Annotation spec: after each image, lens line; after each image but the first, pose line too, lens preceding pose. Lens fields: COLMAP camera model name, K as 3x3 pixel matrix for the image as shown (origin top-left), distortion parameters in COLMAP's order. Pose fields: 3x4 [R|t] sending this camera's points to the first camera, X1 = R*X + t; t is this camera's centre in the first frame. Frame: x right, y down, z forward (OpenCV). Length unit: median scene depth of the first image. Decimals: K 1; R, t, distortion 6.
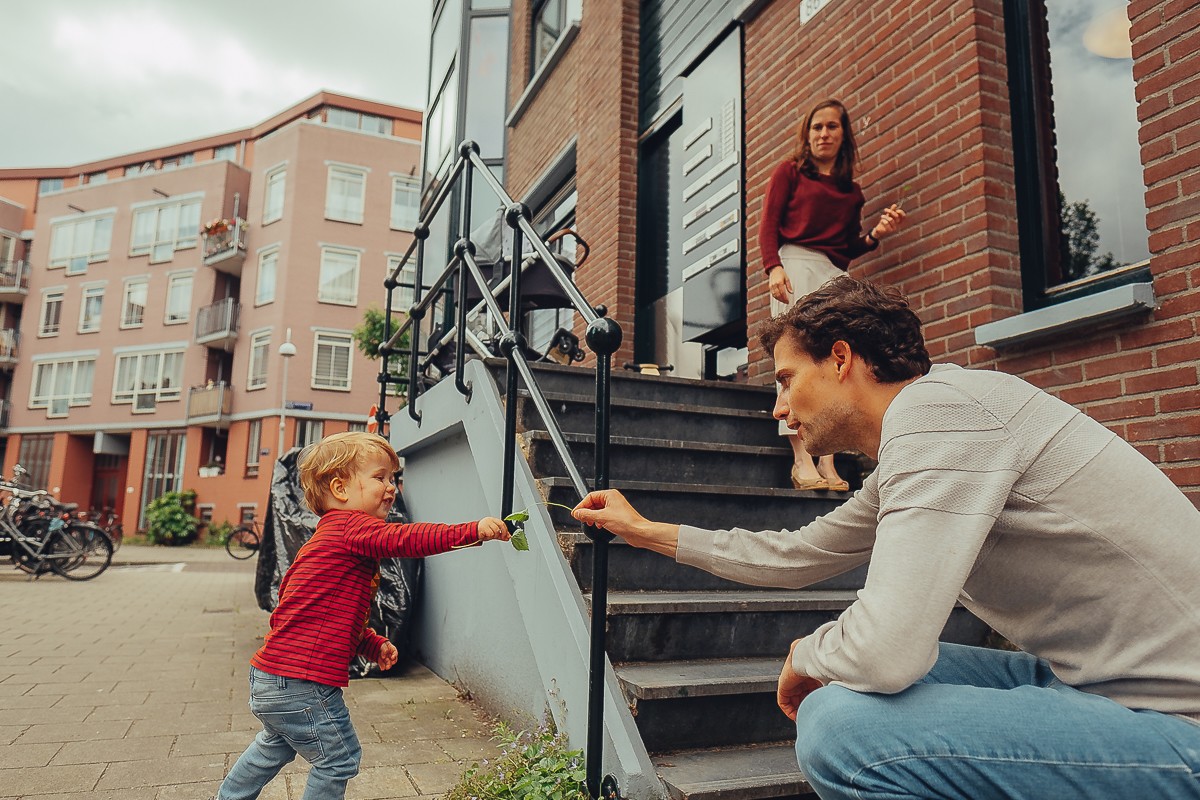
lens RADIAL K [[844.8, 0, 601.1], [0, 844.8, 405.7], [0, 0, 1]] dist [-0.014240, 0.008990]
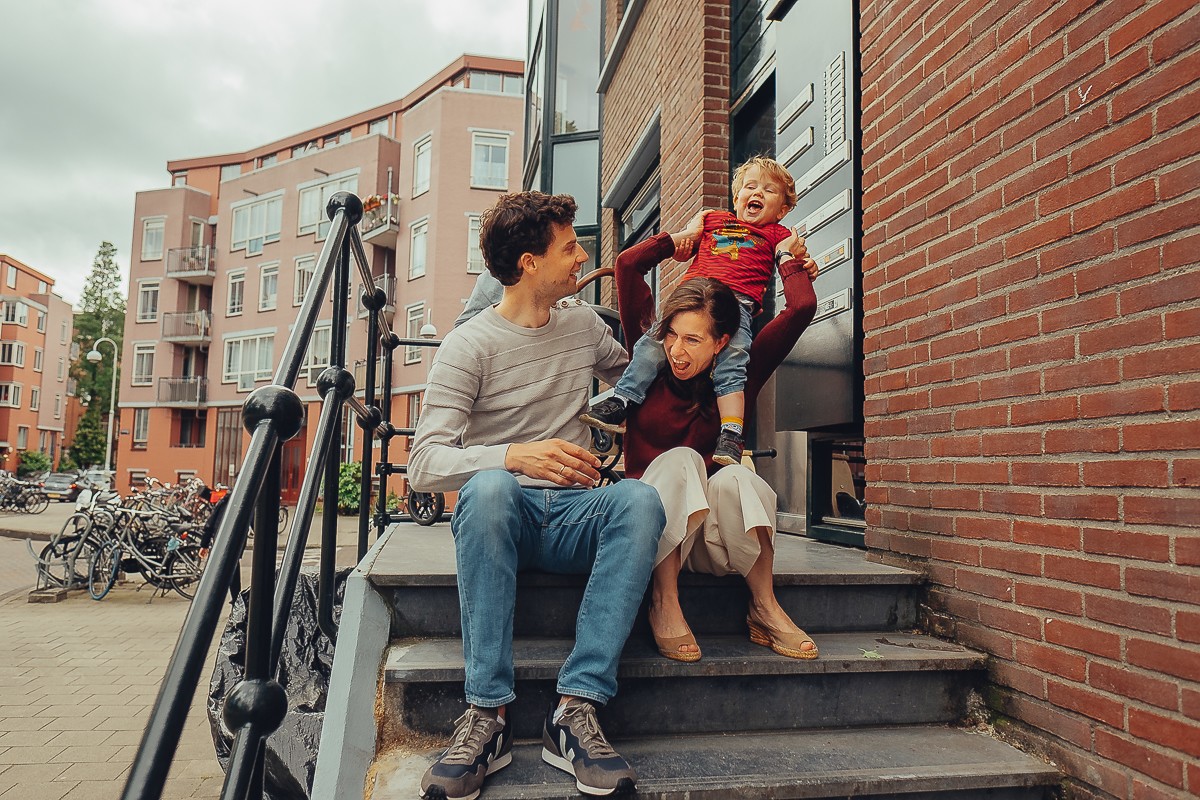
lens RADIAL K [[844.8, 0, 598.1], [0, 844.8, 401.9], [0, 0, 1]] dist [-0.014240, 0.008990]
pose [[0.977972, -0.019983, -0.207776, 0.045833], [0.032560, 0.997827, 0.057287, -0.065805], [0.206180, -0.062790, 0.976497, 0.151969]]
